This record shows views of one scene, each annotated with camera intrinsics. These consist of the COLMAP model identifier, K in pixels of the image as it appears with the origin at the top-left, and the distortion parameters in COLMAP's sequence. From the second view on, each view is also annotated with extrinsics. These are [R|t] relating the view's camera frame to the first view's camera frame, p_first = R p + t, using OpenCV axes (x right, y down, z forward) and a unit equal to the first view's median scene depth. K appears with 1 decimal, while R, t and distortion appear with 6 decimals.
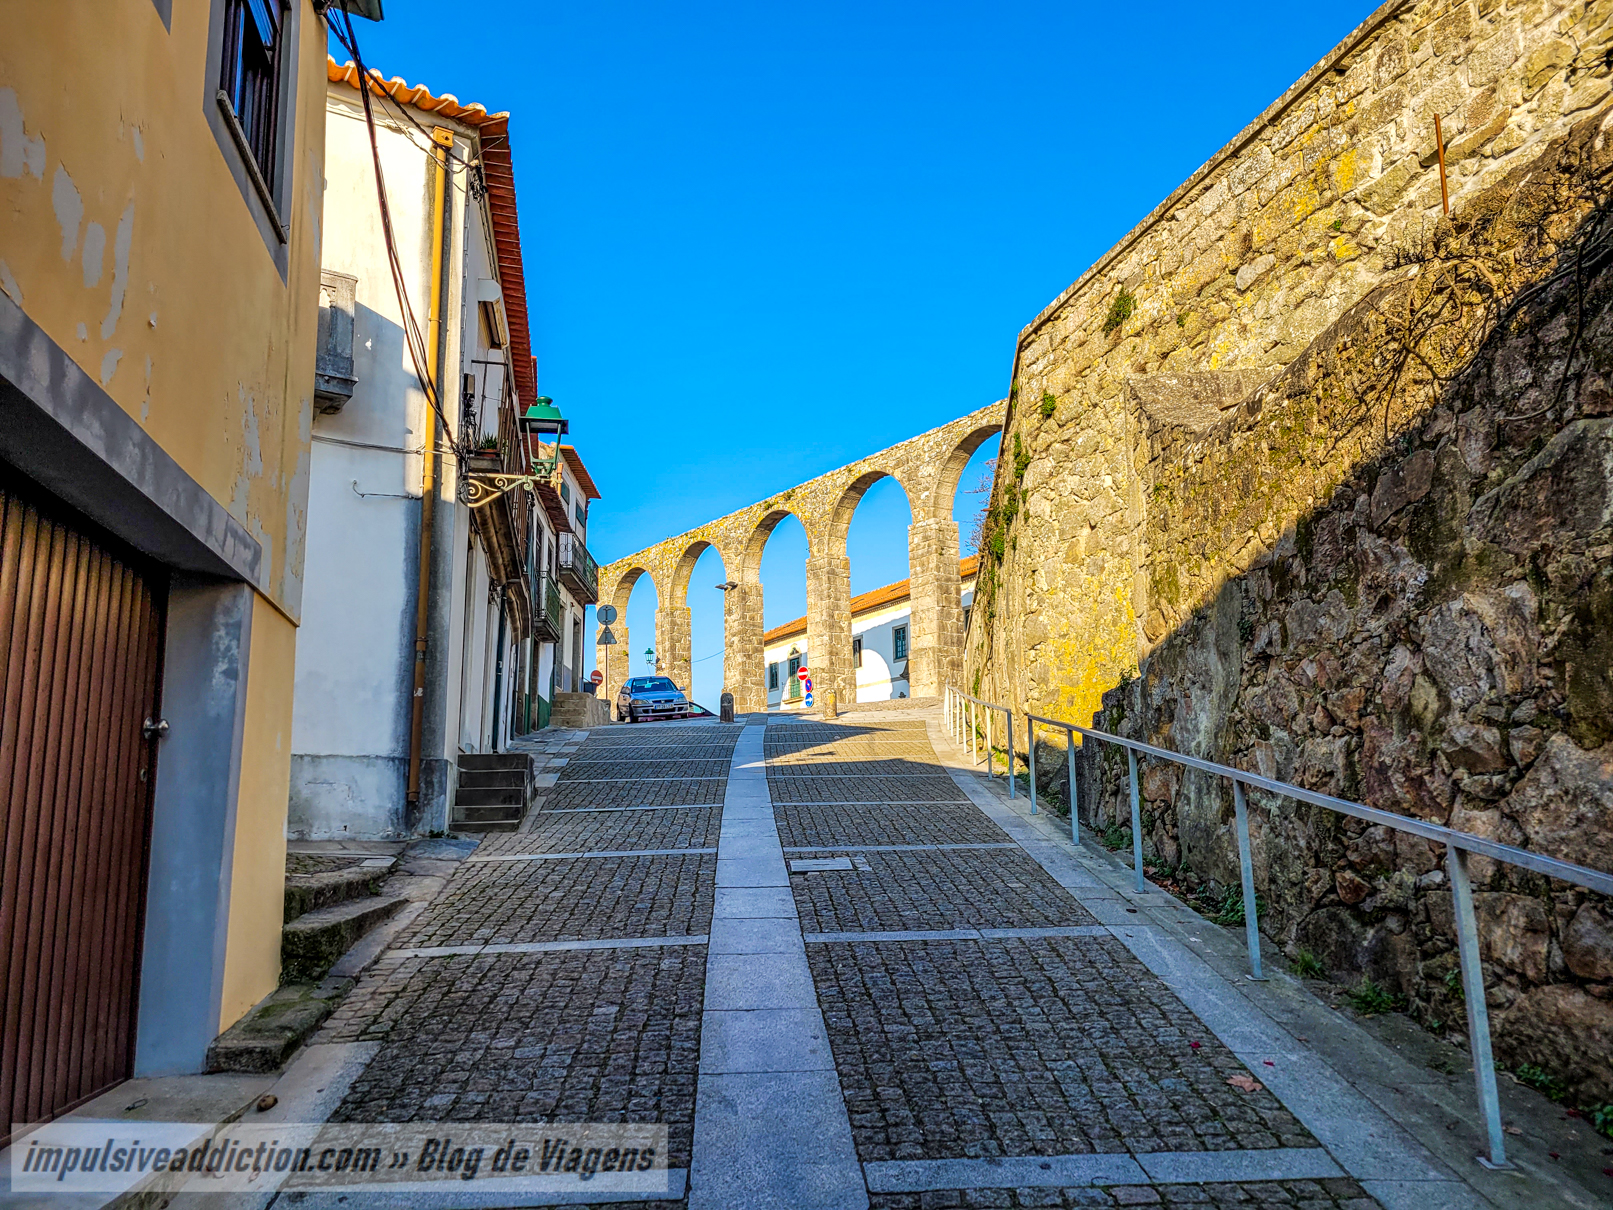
lens RADIAL K [[1226.0, 0, 805.5], [0, 1226.0, 609.6], [0, 0, 1]] dist [0.053350, -0.025683]
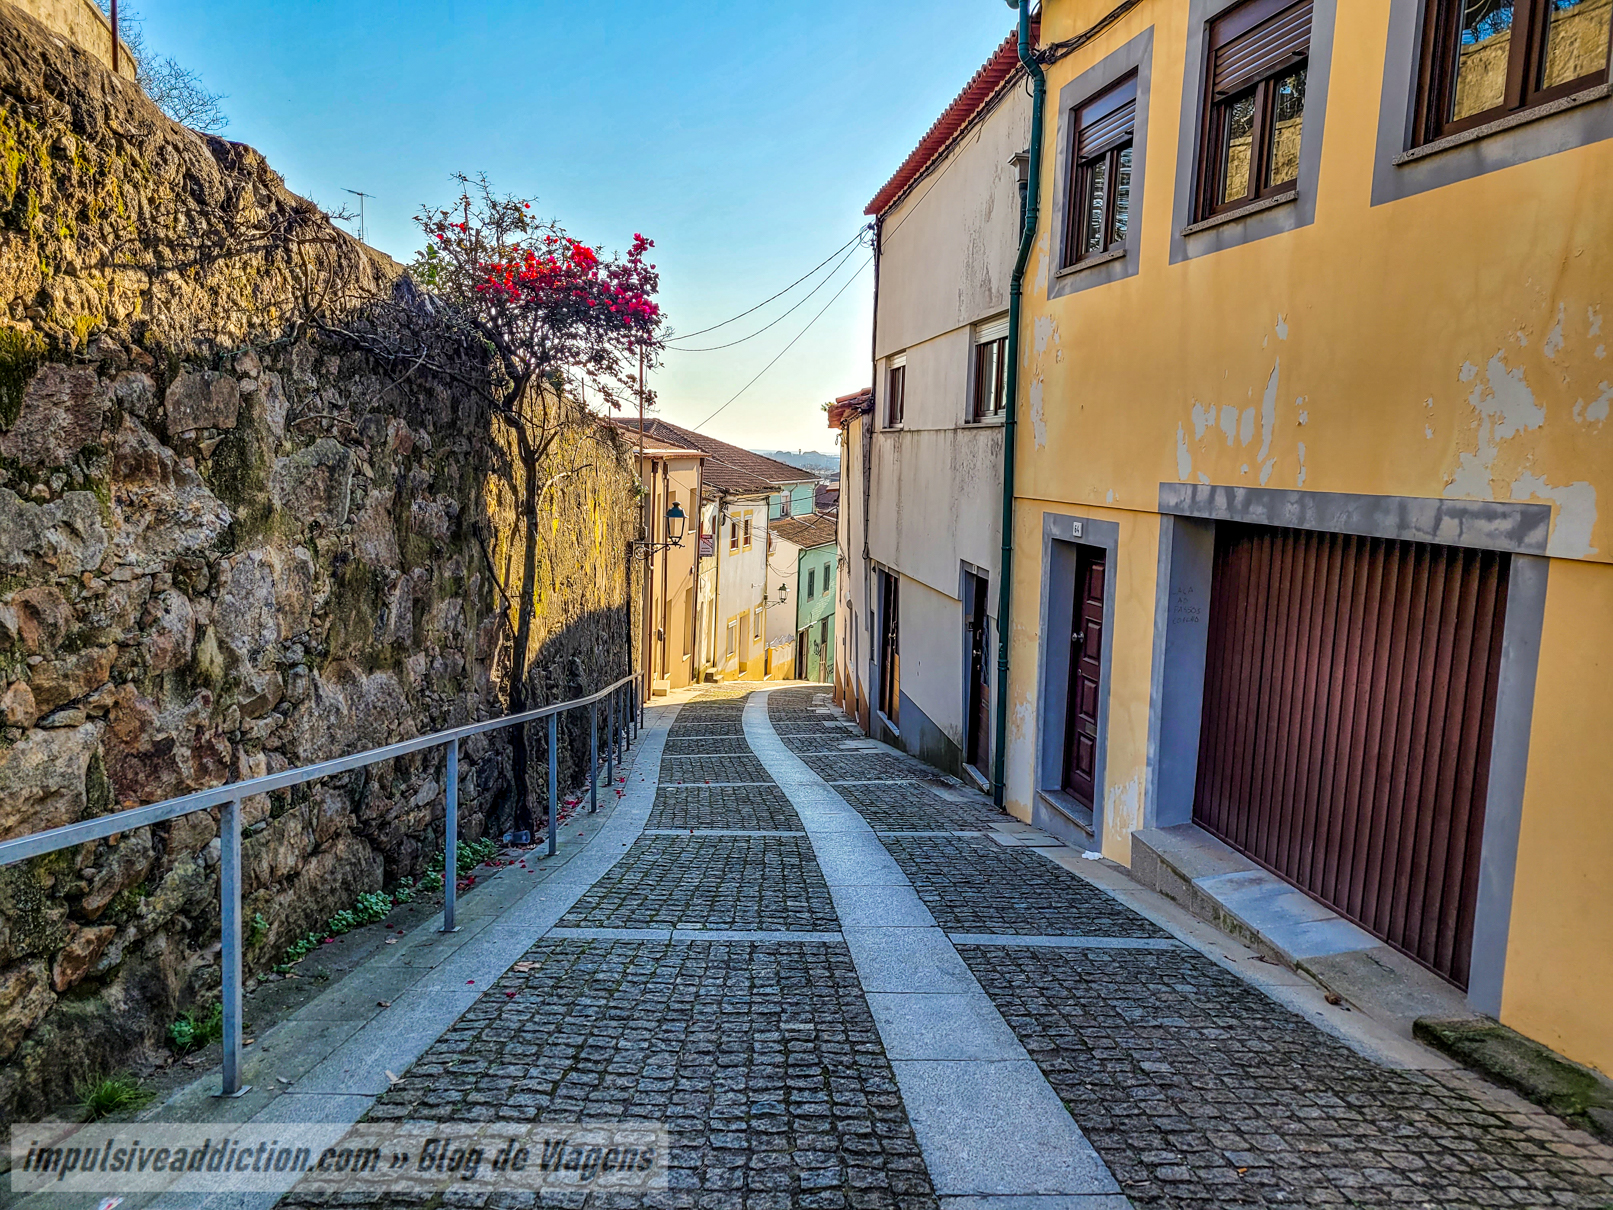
lens RADIAL K [[1226.0, 0, 806.6], [0, 1226.0, 609.0], [0, 0, 1]] dist [0.053350, -0.025683]
pose [[-0.999769, -0.020070, 0.007700, 0.067616], [-0.020485, 0.998091, -0.058259, 0.084741], [-0.006516, -0.058403, -0.998272, 1.901670]]
